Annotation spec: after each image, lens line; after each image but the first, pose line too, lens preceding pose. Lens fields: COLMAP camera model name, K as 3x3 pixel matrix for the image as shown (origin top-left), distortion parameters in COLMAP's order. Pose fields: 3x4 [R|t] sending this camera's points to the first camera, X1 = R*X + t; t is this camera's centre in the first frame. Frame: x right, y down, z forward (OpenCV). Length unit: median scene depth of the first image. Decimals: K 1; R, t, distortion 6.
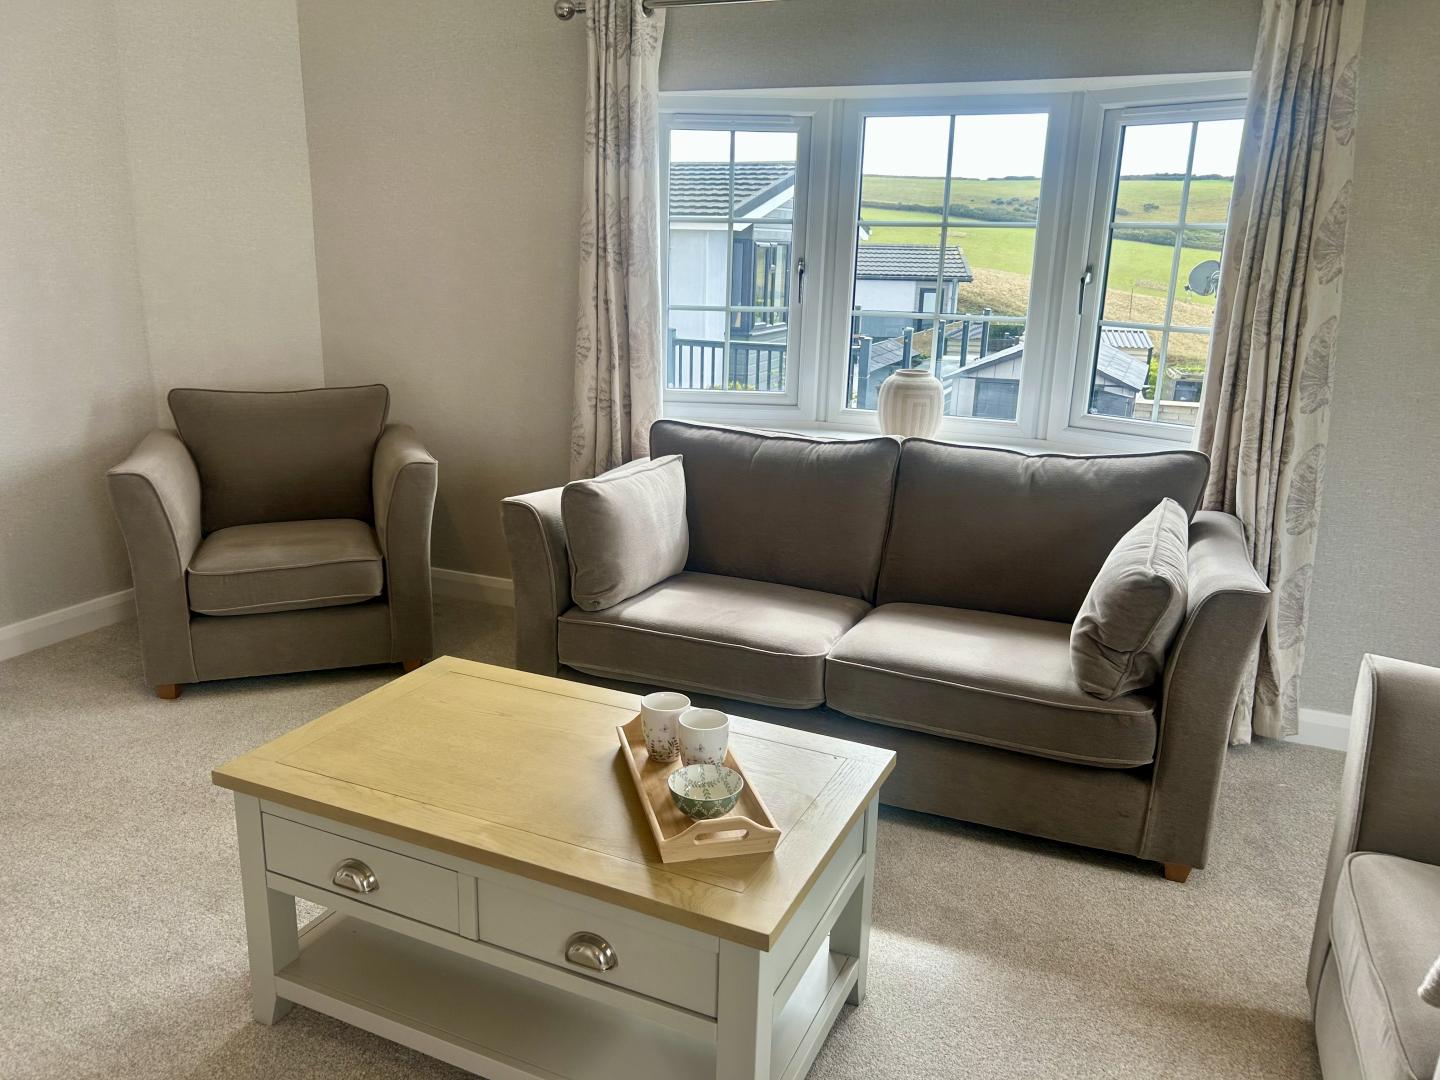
lens RADIAL K [[1080.7, 0, 724.0], [0, 1080.7, 552.4], [0, 0, 1]] dist [0.080715, -0.128839]
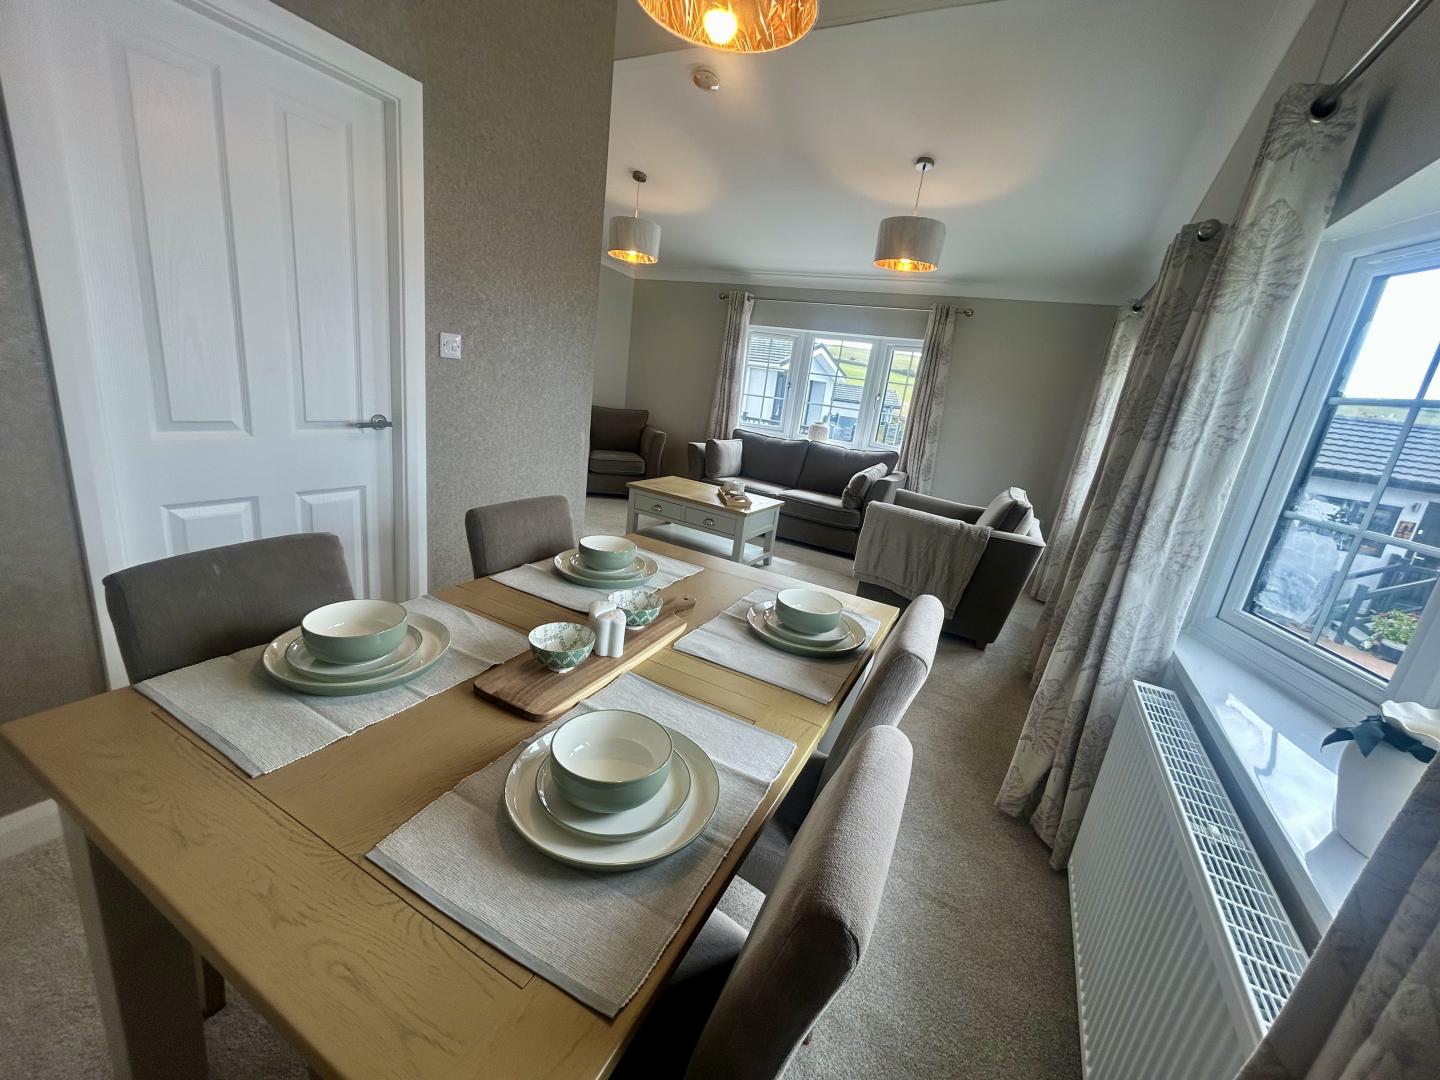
lens RADIAL K [[580.4, 0, 719.1], [0, 580.4, 540.9], [0, 0, 1]] dist [0.001747, 0.000180]
pose [[0.990420, 0.118844, -0.070320, 0.047939], [-0.118049, 0.992889, 0.015375, 0.184827], [0.071647, -0.006926, 0.997406, -0.696674]]
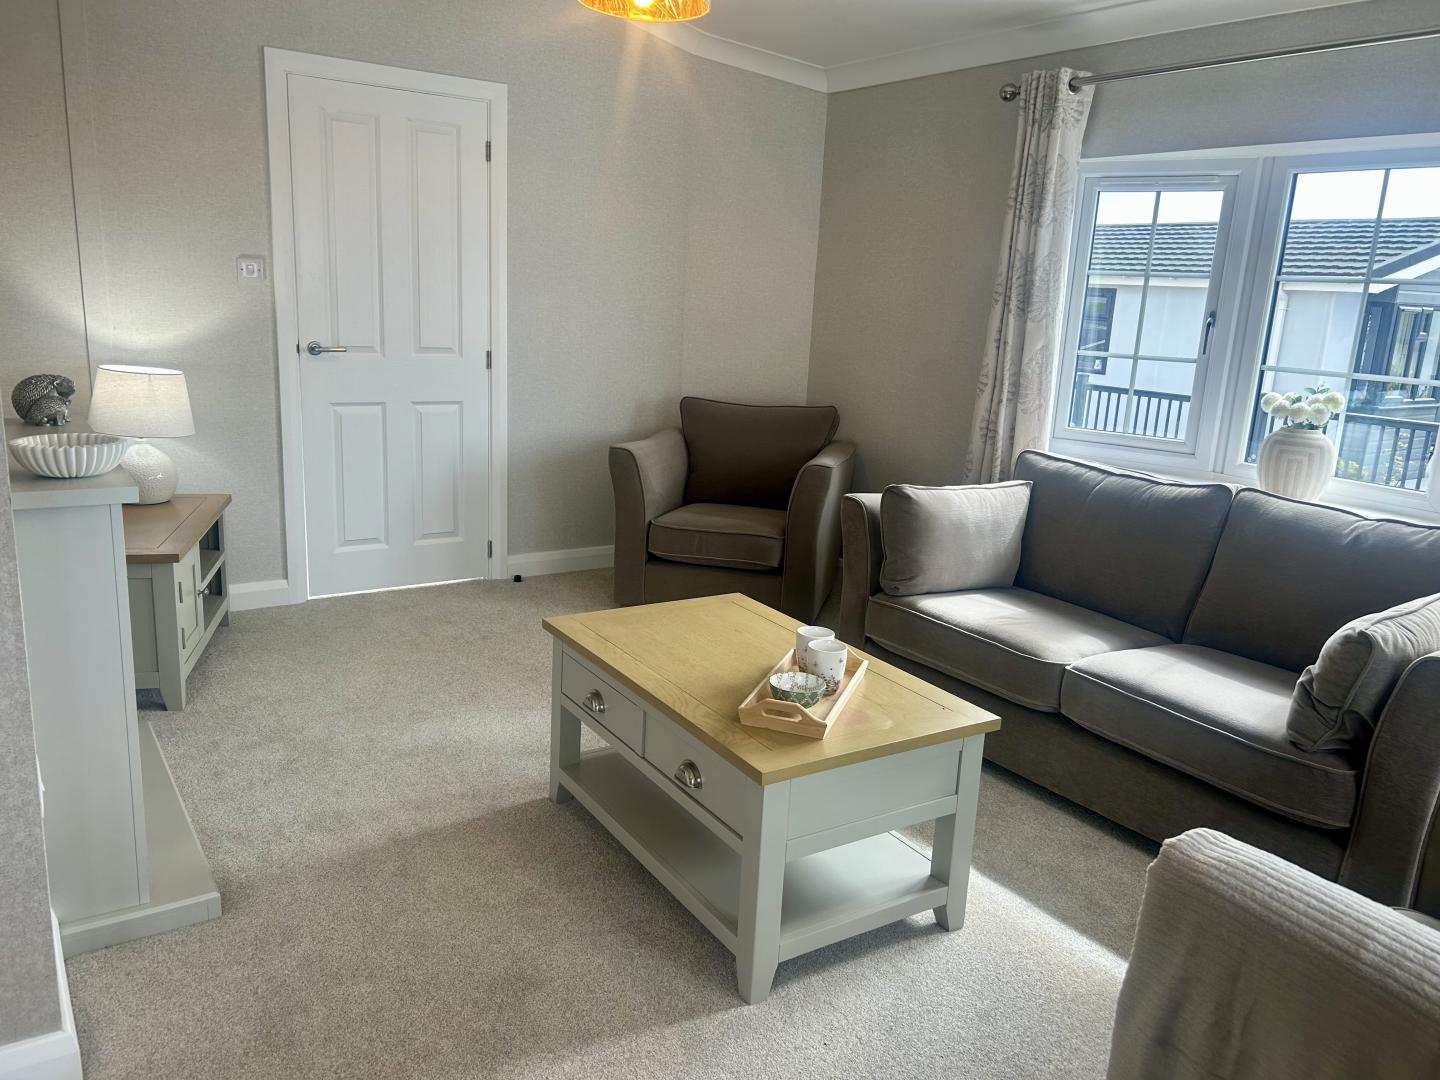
lens RADIAL K [[1080.7, 0, 724.0], [0, 1080.7, 552.4], [0, 0, 1]] dist [0.080715, -0.128839]
pose [[0.840094, 0.146163, -0.522378, 0.281564], [-0.172258, 0.985051, -0.001405, 0.034971], [0.514363, 0.091164, 0.852713, -0.094556]]
